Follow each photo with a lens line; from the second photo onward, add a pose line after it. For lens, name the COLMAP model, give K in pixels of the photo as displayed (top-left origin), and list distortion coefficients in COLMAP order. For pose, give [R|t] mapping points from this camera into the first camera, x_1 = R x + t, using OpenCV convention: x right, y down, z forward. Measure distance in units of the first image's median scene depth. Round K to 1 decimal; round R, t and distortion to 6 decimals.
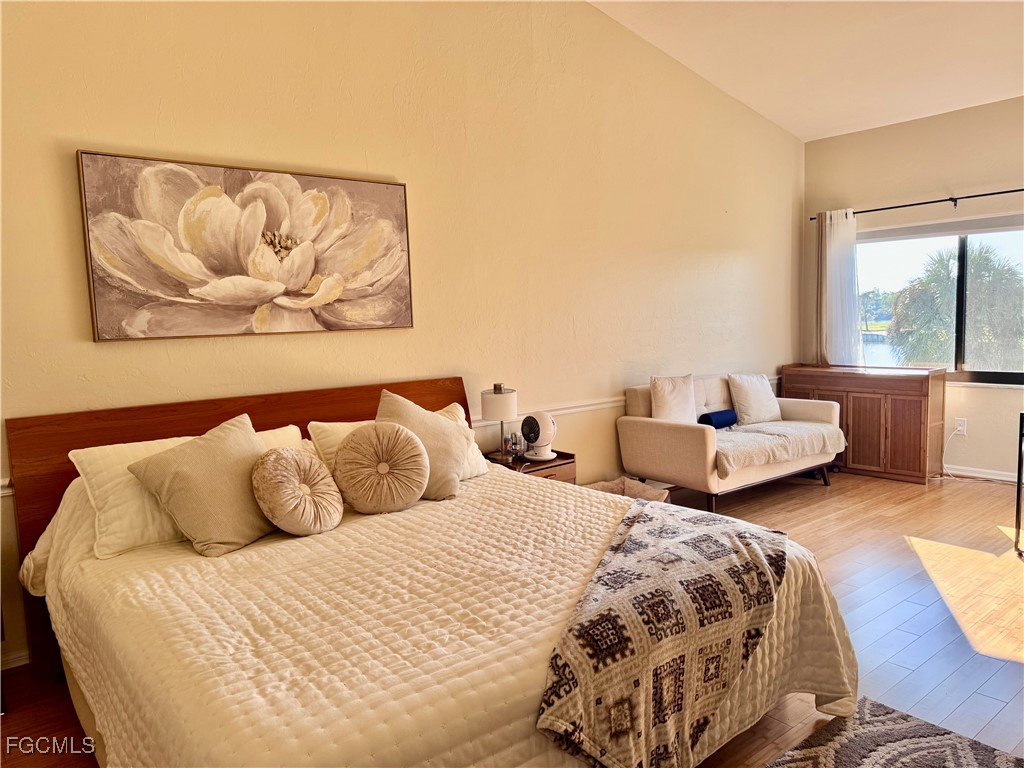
lens RADIAL K [[715.4, 0, 512.0], [0, 715.4, 384.0], [0, 0, 1]] dist [0.101735, -0.139225]
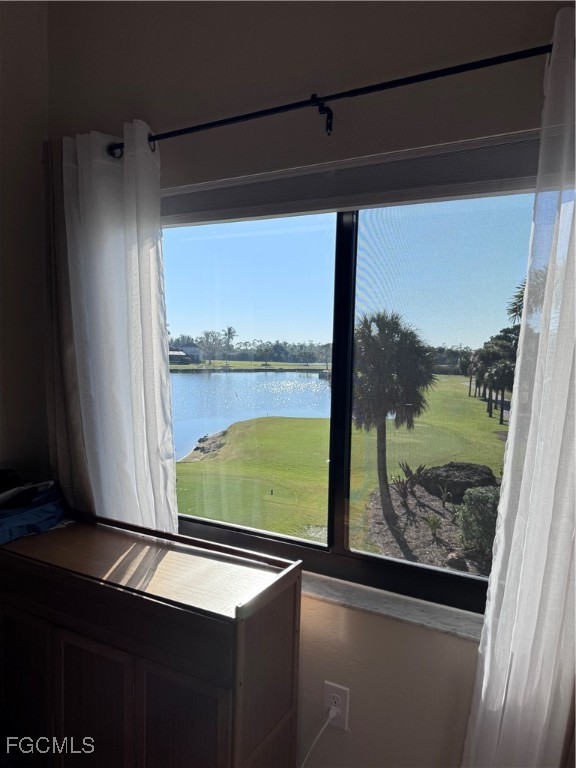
lens RADIAL K [[536.5, 0, 288.0], [0, 536.5, 384.0], [0, 0, 1]] dist [0.101735, -0.139225]
pose [[0.928328, 0.027621, 0.370734, 0.891097], [-0.014441, 0.999163, -0.038281, -0.184494], [-0.371481, 0.030184, 0.927950, 1.366057]]
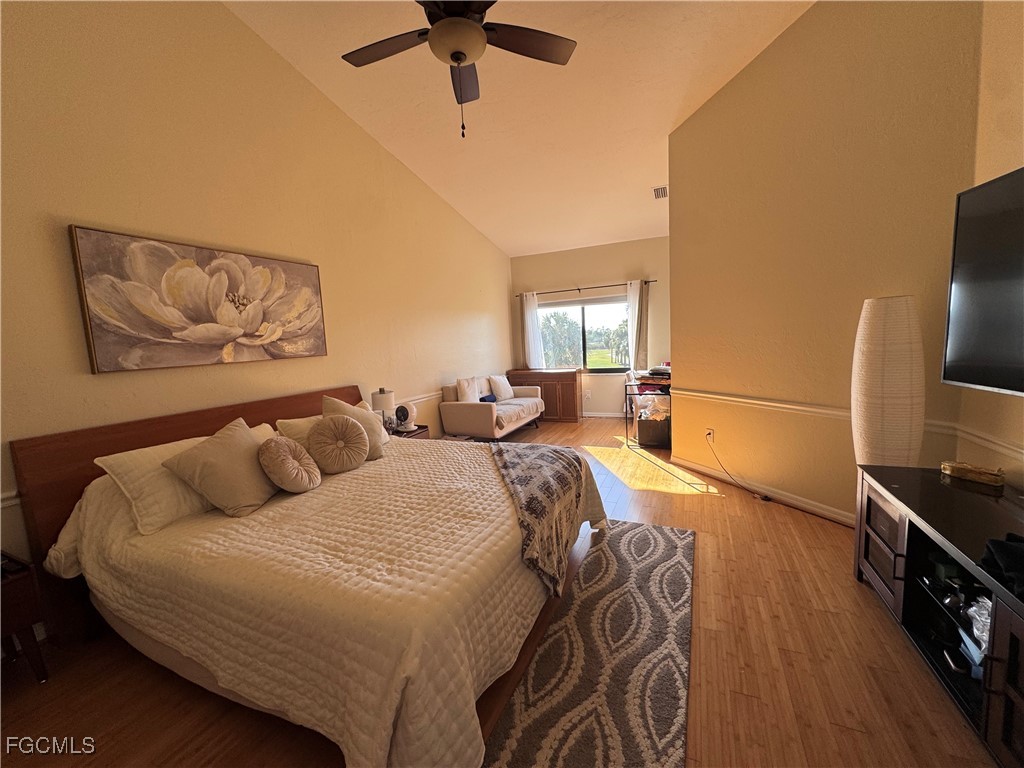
lens RADIAL K [[406.9, 0, 512.0], [0, 406.9, 384.0], [0, 0, 1]] dist [-0.002005, -0.000079]
pose [[0.894127, -0.064516, 0.443142, -0.219248], [0.067243, 0.997691, 0.009575, 0.002167], [-0.442736, 0.021237, 0.896400, 0.025424]]
